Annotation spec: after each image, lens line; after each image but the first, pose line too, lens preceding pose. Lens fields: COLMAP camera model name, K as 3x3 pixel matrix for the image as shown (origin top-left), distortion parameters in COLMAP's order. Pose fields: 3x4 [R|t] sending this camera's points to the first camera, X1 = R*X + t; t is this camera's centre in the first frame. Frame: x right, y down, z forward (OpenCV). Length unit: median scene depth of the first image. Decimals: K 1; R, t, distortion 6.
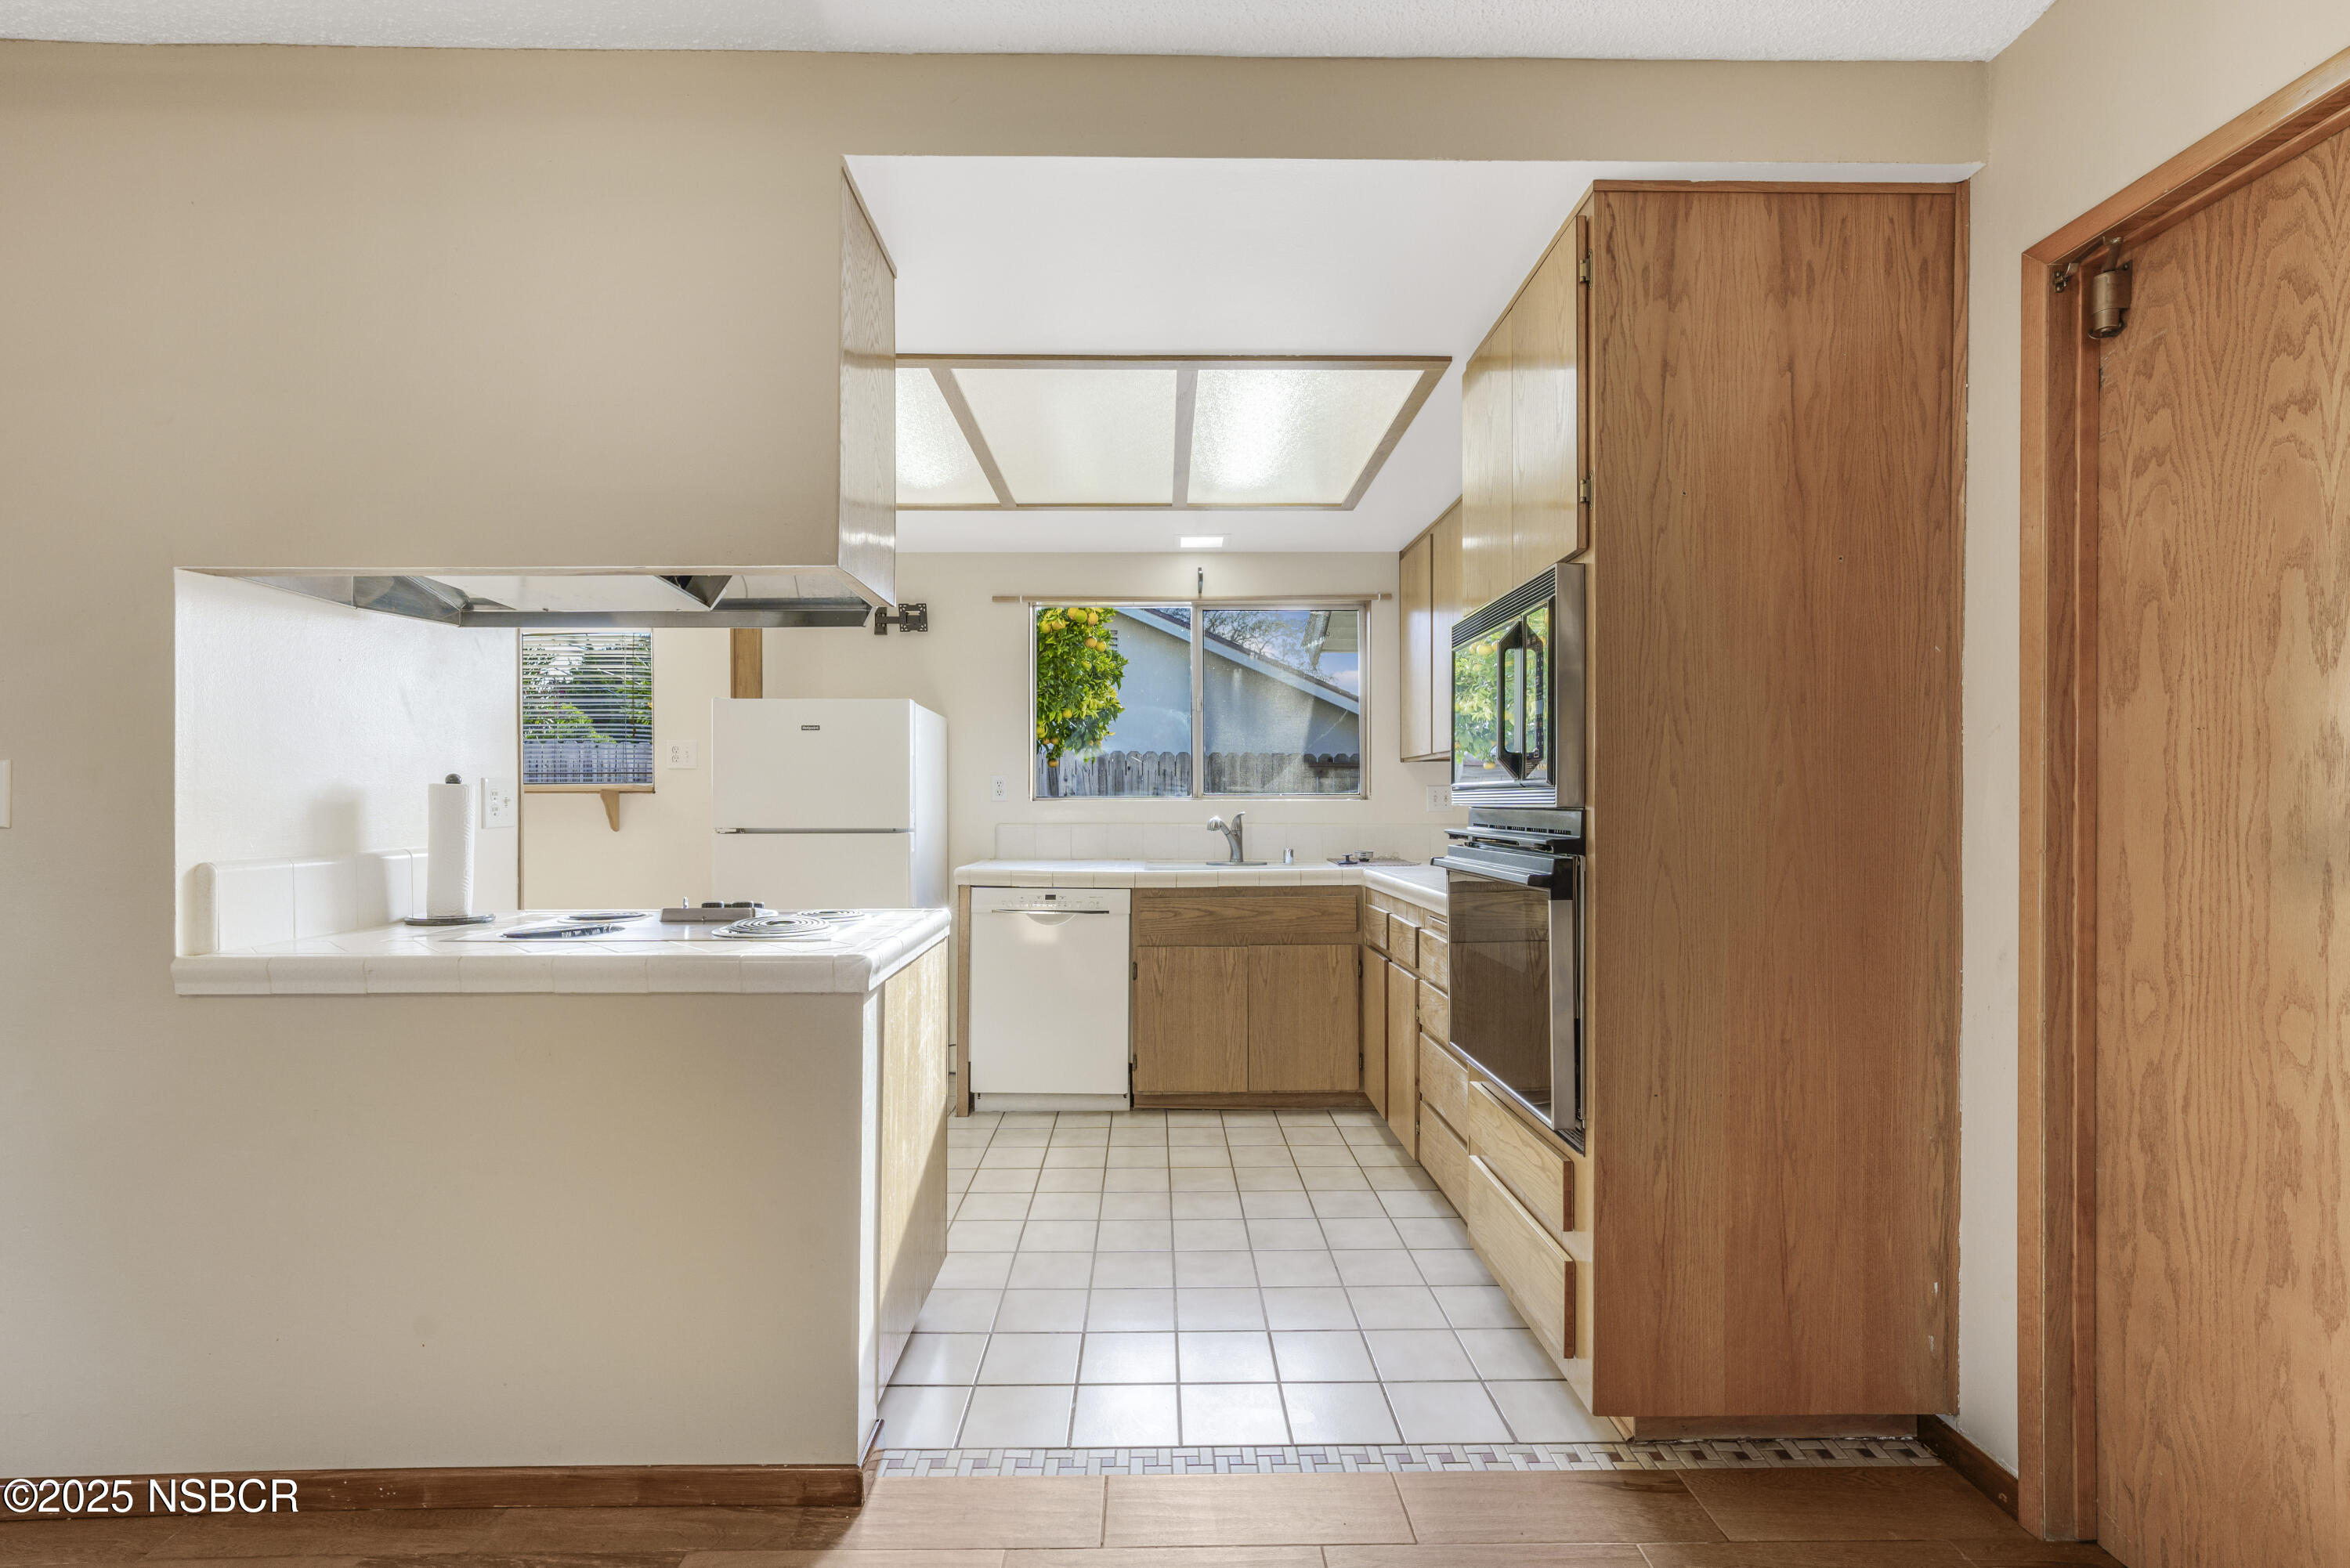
lens RADIAL K [[1047.9, 0, 1169.8], [0, 1047.9, 800.6], [0, 0, 1]] dist [-0.011680, 0.010232]
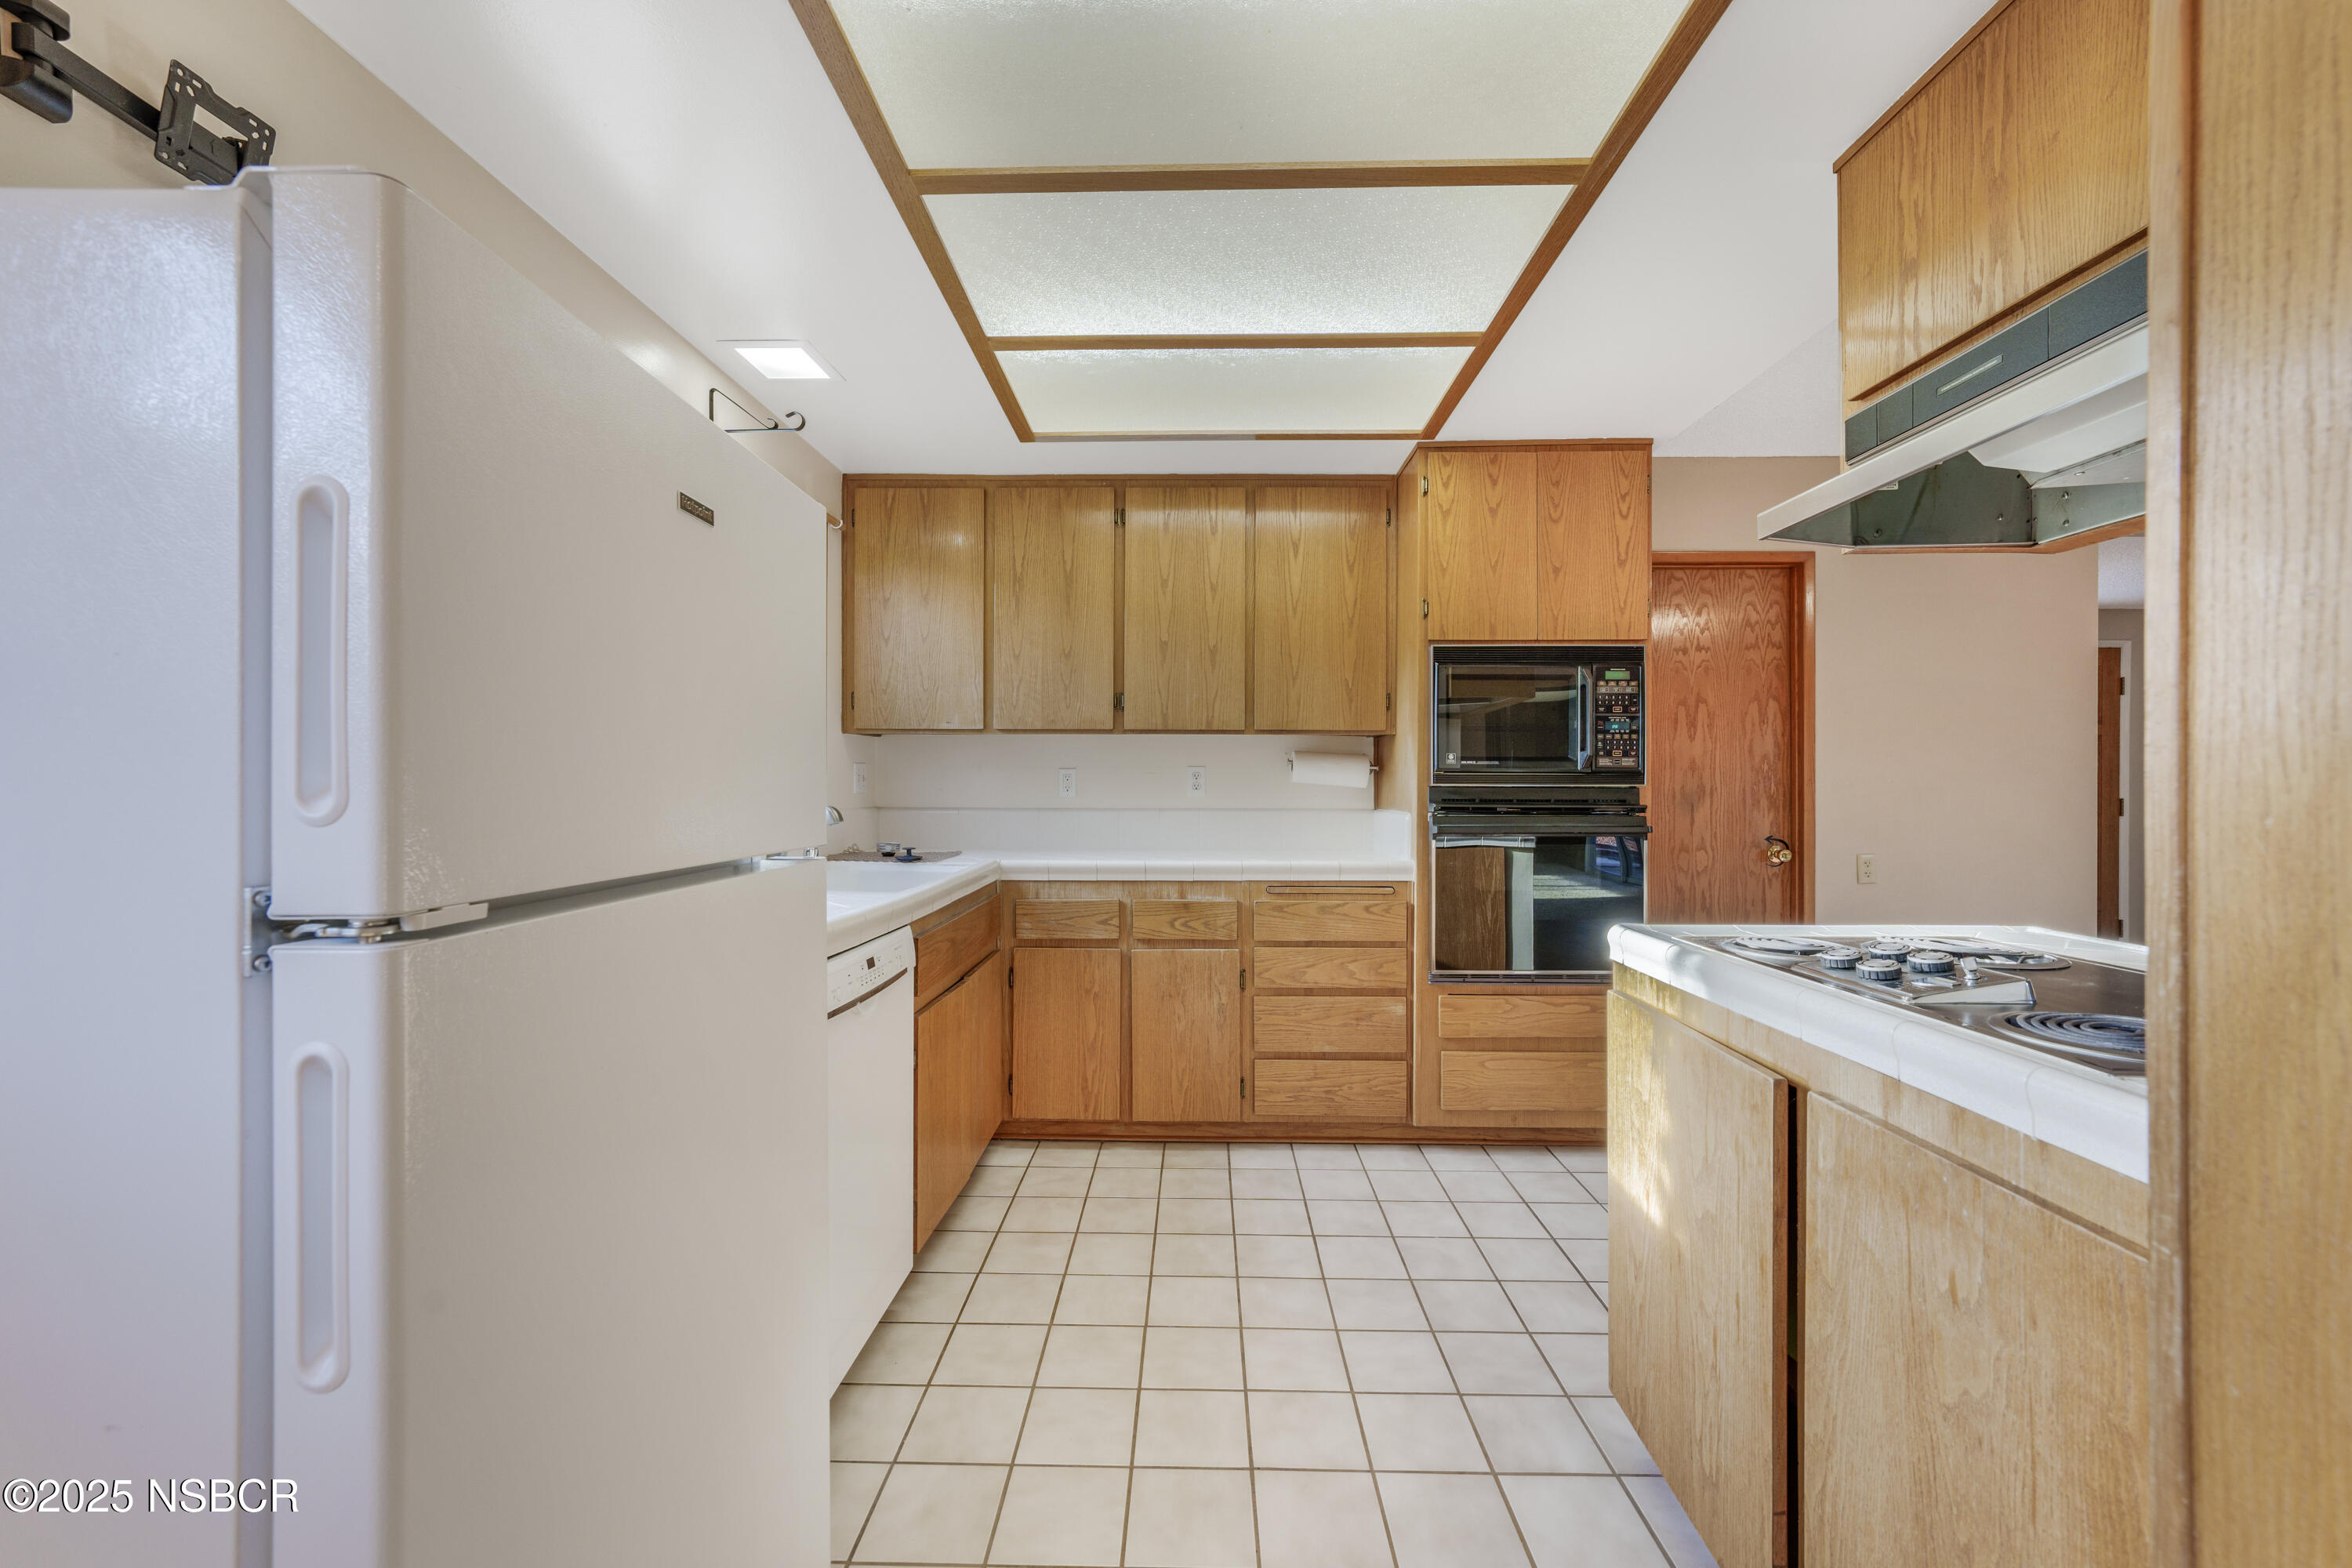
lens RADIAL K [[926.9, 0, 1176.0], [0, 926.9, 784.0], [0, 0, 1]] dist [-0.000666, 0.000039]
pose [[0.030675, 0.002230, 0.999527, -1.309749], [-0.003308, 0.999992, -0.002130, 0.009881], [-0.999524, -0.003241, 0.030682, 1.922267]]
